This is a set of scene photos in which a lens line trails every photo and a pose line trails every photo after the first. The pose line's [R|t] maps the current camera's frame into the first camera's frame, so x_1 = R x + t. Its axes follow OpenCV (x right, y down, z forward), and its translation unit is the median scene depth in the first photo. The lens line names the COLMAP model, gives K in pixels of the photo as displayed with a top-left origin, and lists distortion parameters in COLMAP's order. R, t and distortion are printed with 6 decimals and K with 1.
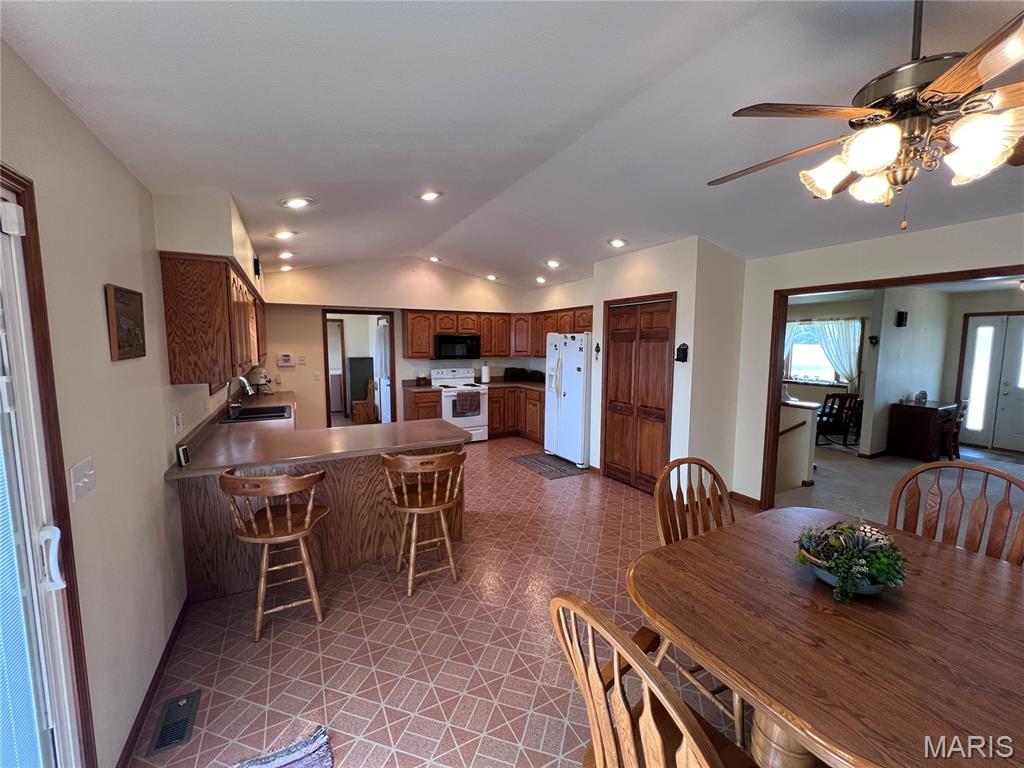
lens RADIAL K [[409.4, 0, 513.8], [0, 409.4, 380.7], [0, 0, 1]] dist [0.000393, -0.000553]
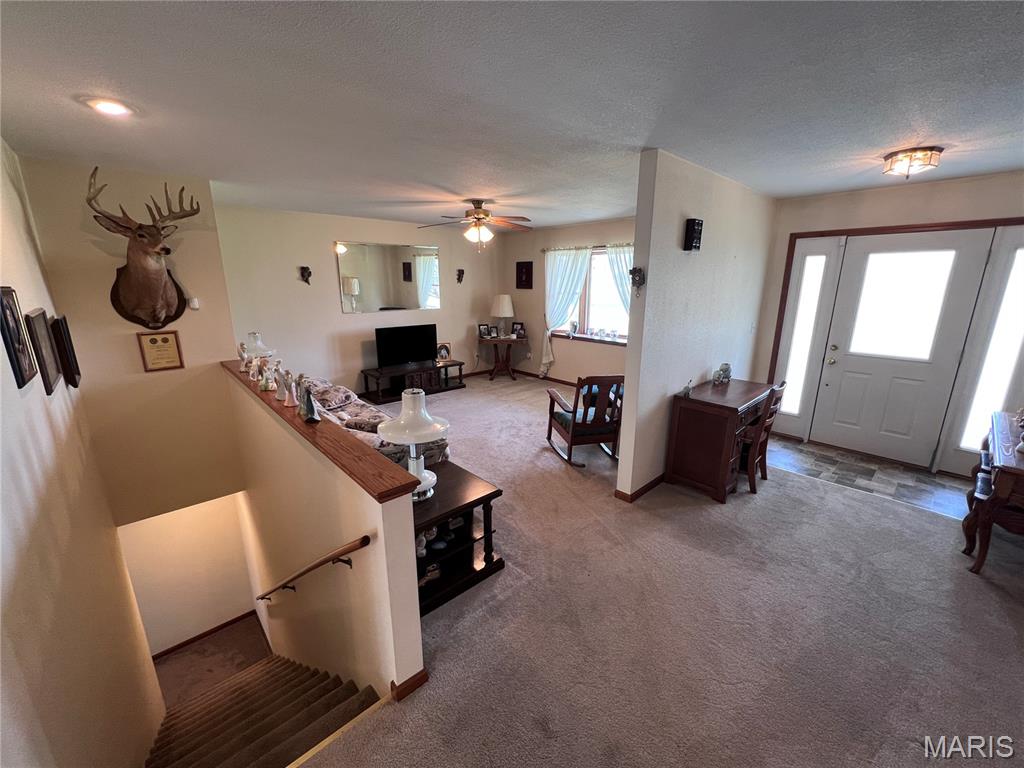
lens RADIAL K [[409.4, 0, 511.0], [0, 409.4, 383.3], [0, 0, 1]] dist [0.000393, -0.000553]
pose [[0.968636, -0.063844, 0.240140, 0.568971], [0.027747, 0.988175, 0.150796, -0.048184], [-0.246928, -0.139403, 0.958954, 0.516304]]
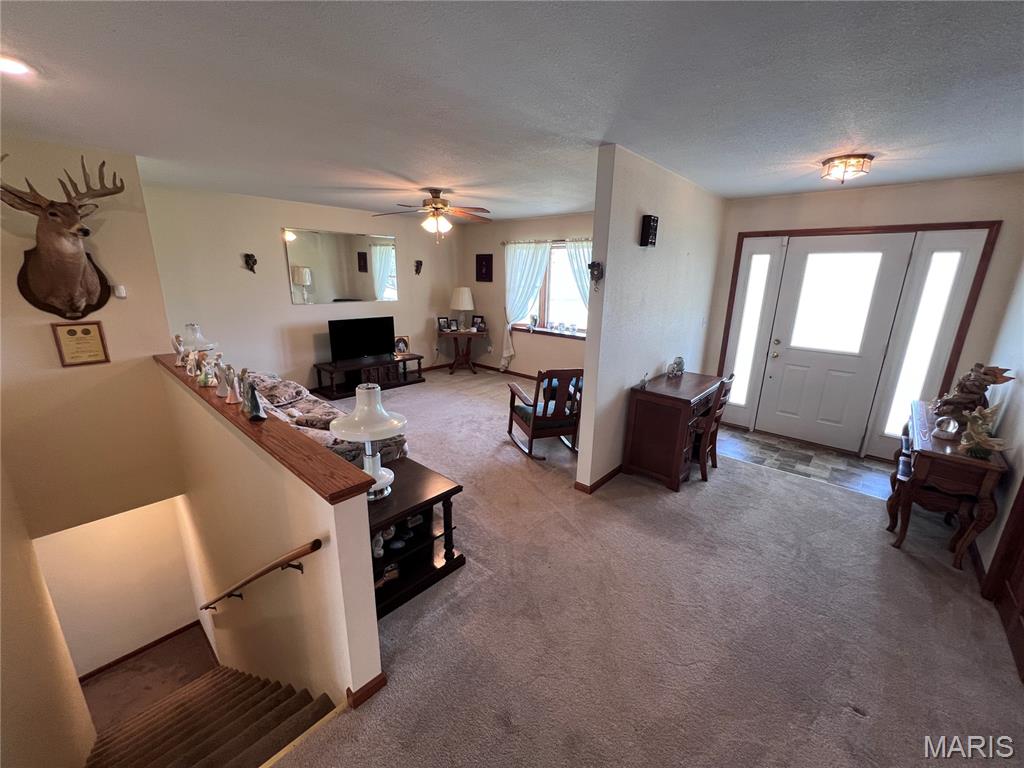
lens RADIAL K [[409.4, 0, 509.6], [0, 409.4, 382.9], [0, 0, 1]] dist [0.000393, -0.000553]
pose [[0.942163, -0.073735, 0.326943, 0.570992], [0.019133, 0.985741, 0.167178, -0.047645], [-0.334608, -0.151254, 0.930140, 0.520233]]
